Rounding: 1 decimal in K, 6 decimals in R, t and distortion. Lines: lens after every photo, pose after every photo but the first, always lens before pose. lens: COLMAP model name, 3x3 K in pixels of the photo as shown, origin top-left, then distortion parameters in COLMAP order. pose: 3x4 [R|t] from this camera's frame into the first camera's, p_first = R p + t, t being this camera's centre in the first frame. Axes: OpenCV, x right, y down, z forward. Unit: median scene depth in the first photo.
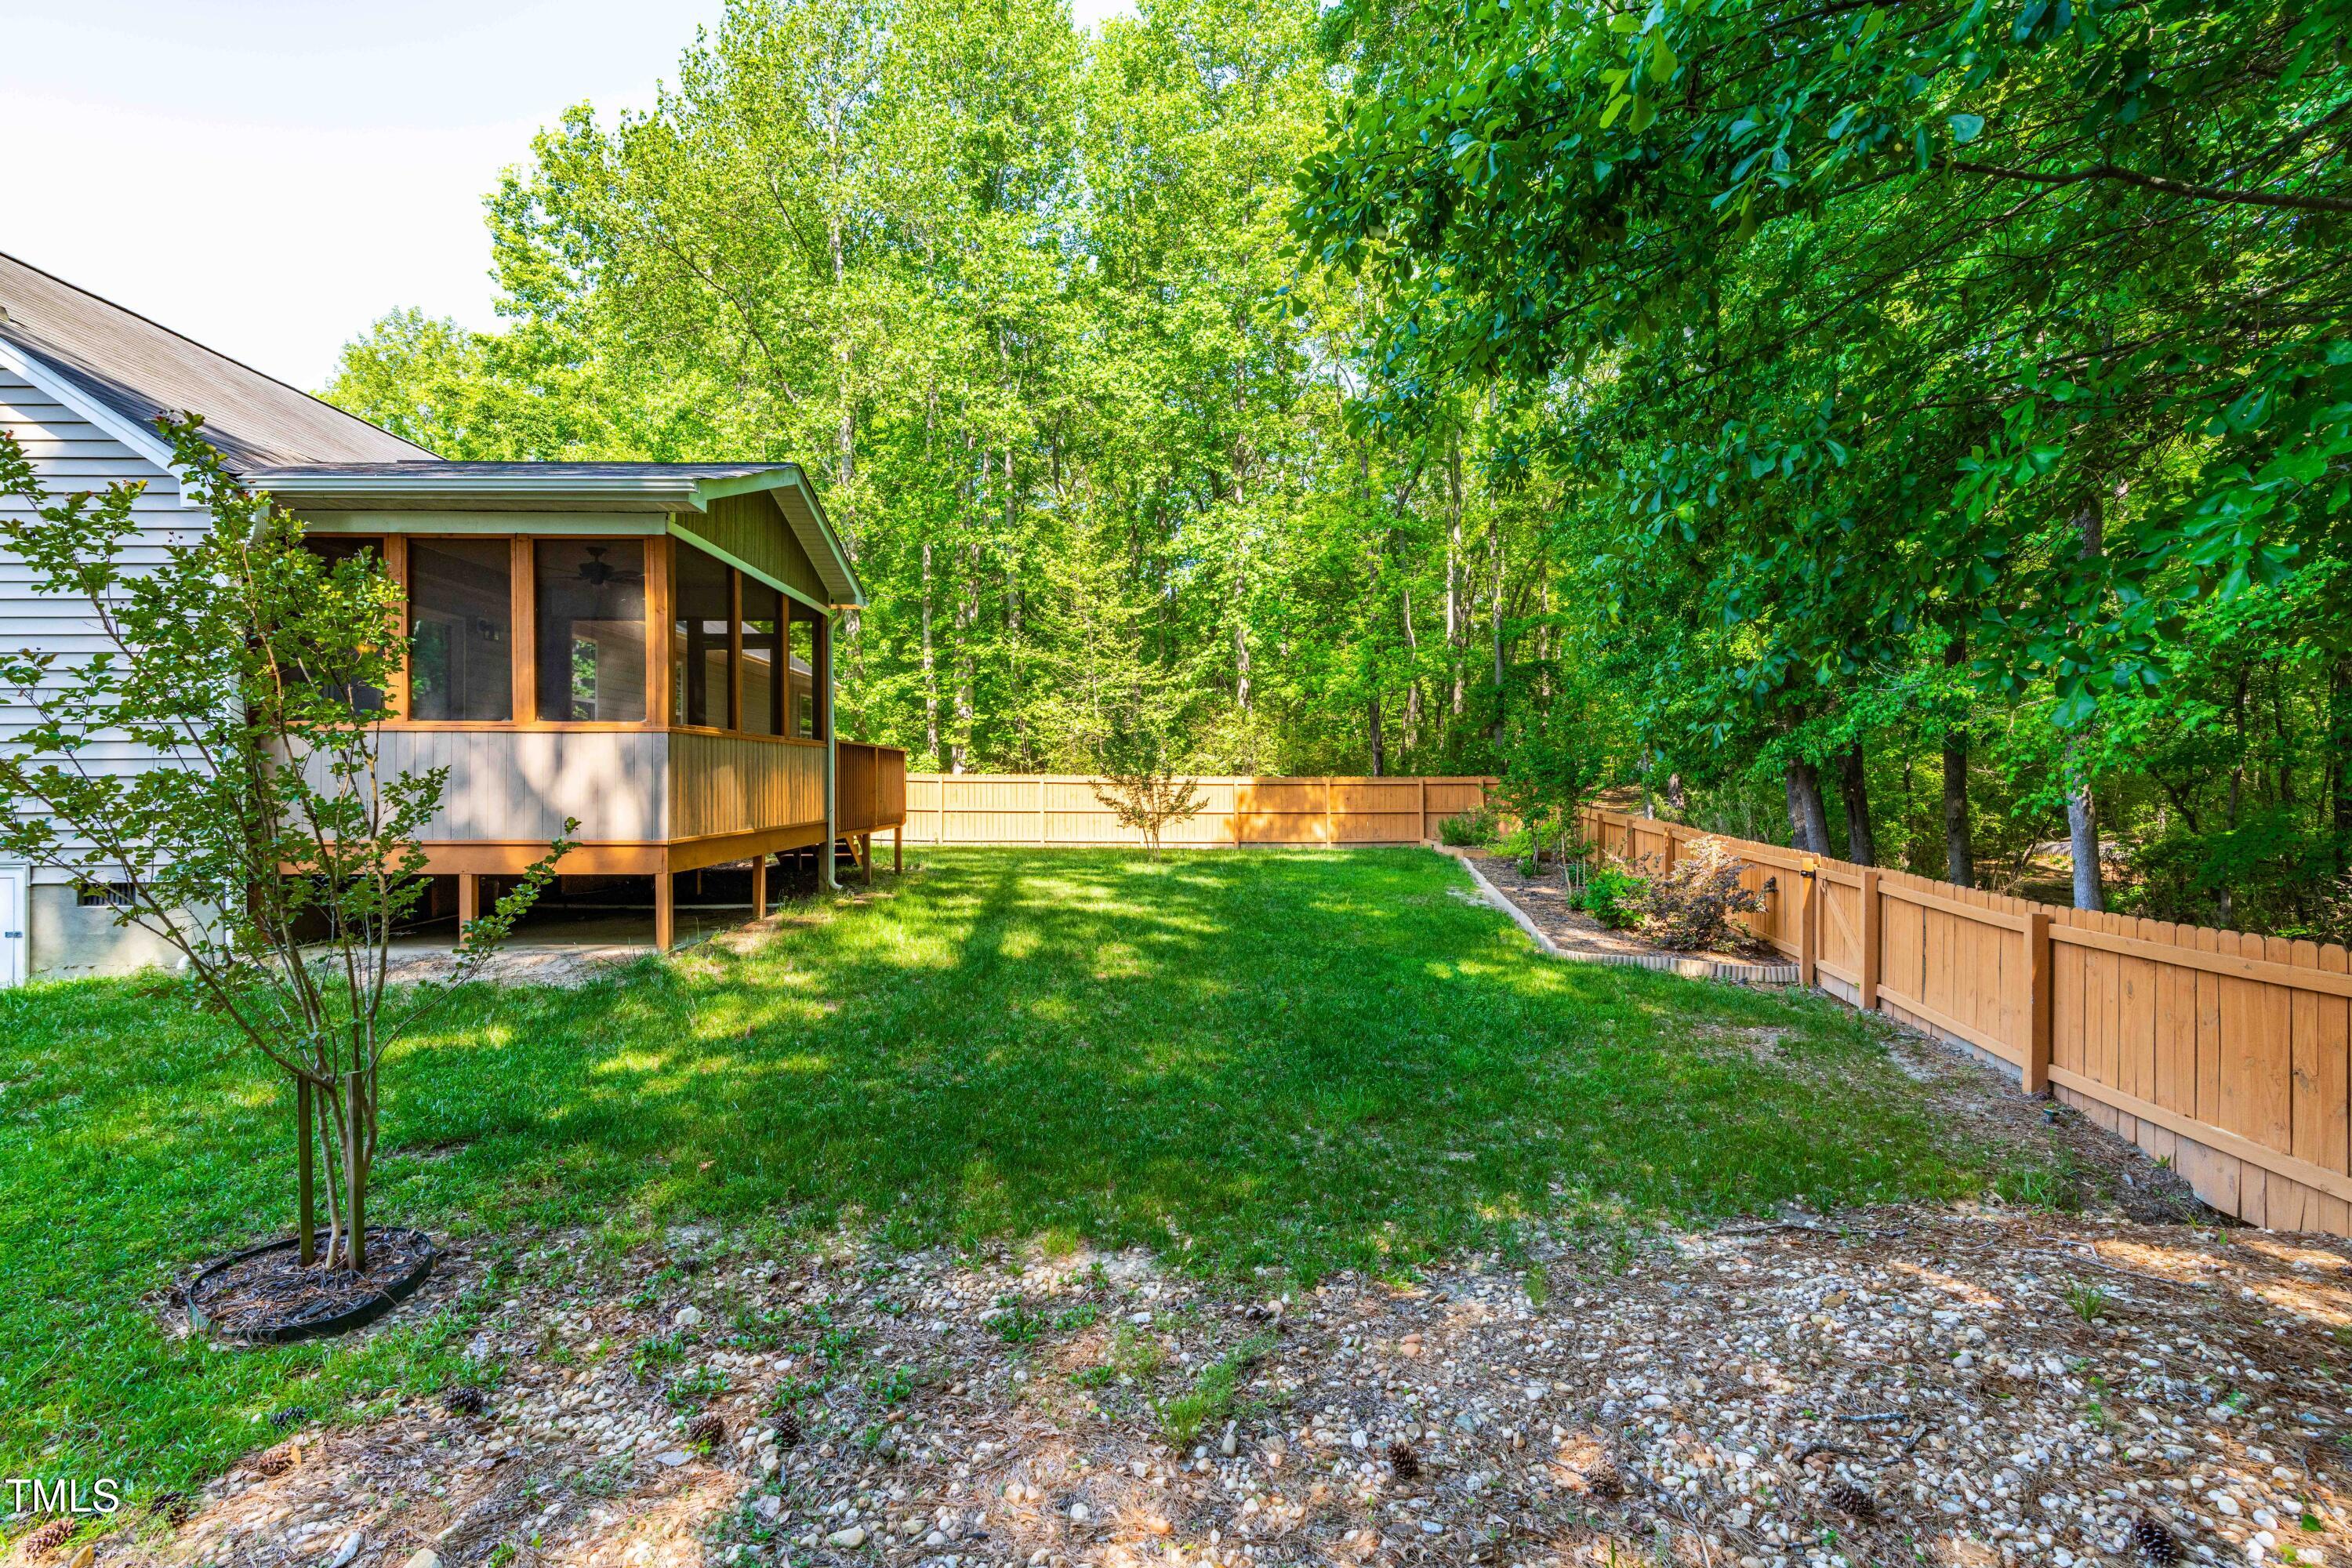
lens RADIAL K [[1067.0, 0, 1182.7], [0, 1067.0, 784.9], [0, 0, 1]] dist [-0.007729, 0.001656]
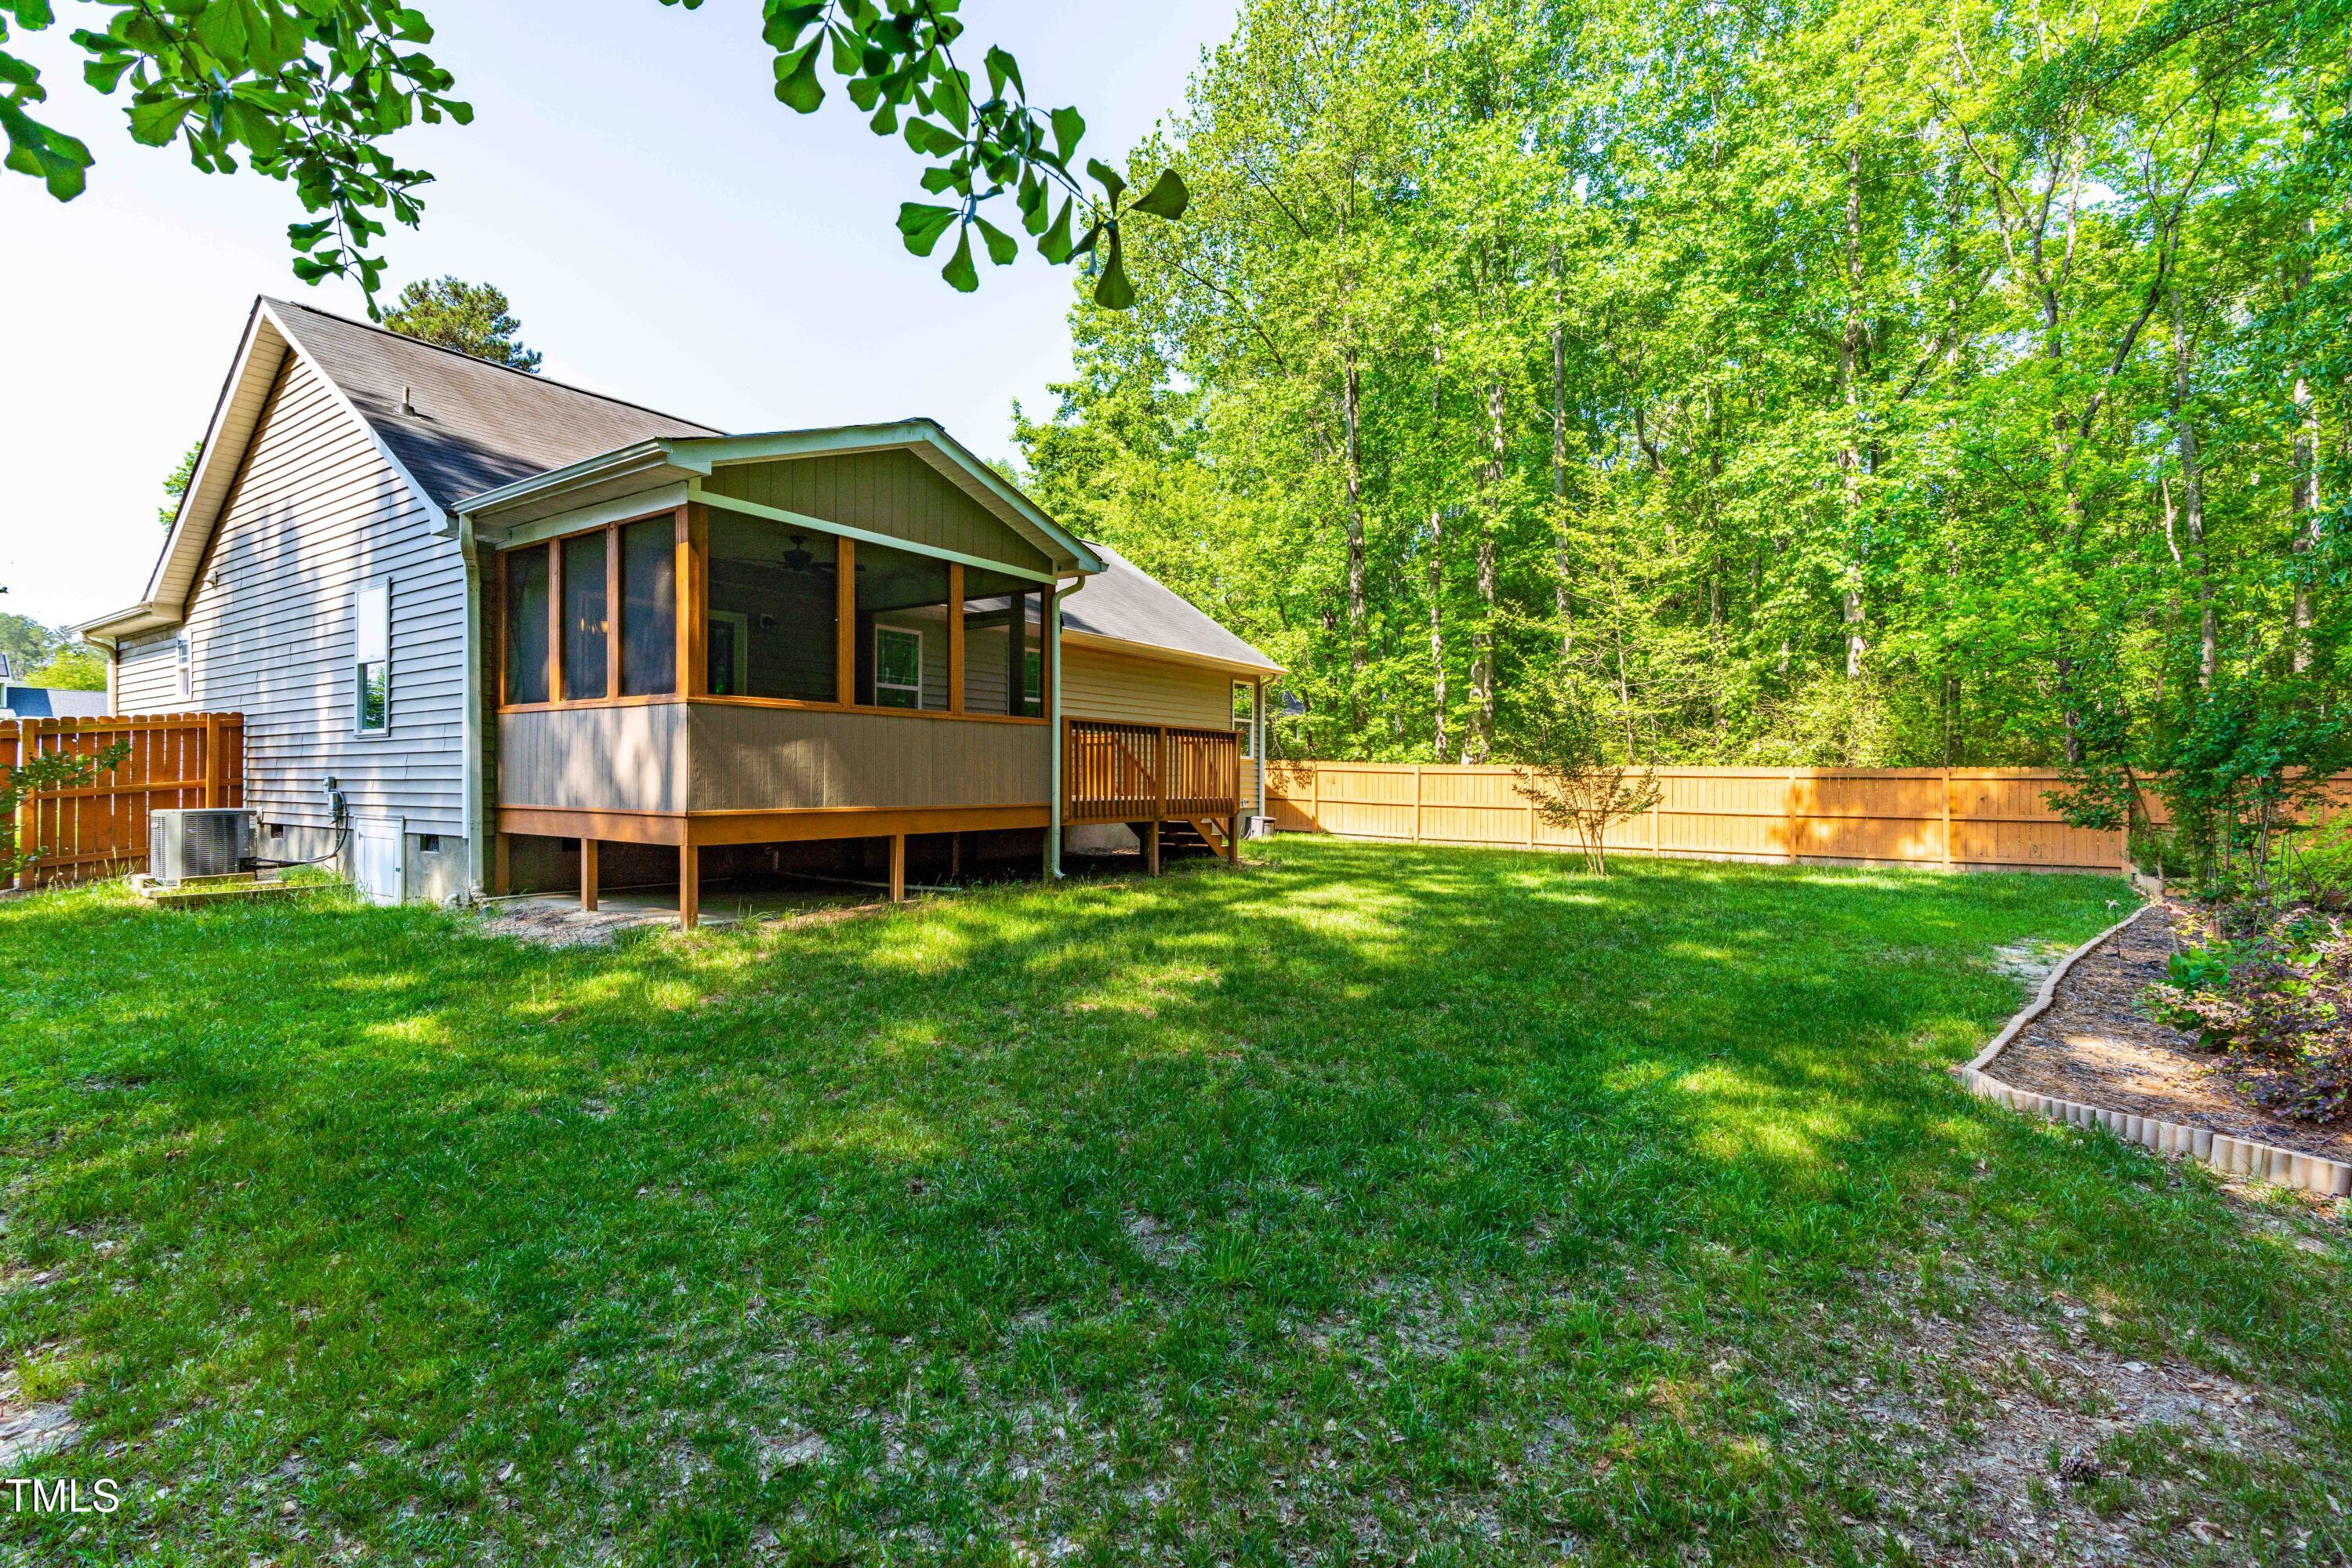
lens RADIAL K [[1067.0, 0, 1182.7], [0, 1067.0, 784.9], [0, 0, 1]] dist [-0.007729, 0.001656]
pose [[0.804513, 0.013326, -0.593785, 0.383468], [-0.011985, 0.999909, 0.006202, 0.012752], [0.593814, 0.002127, 0.804600, 0.385501]]
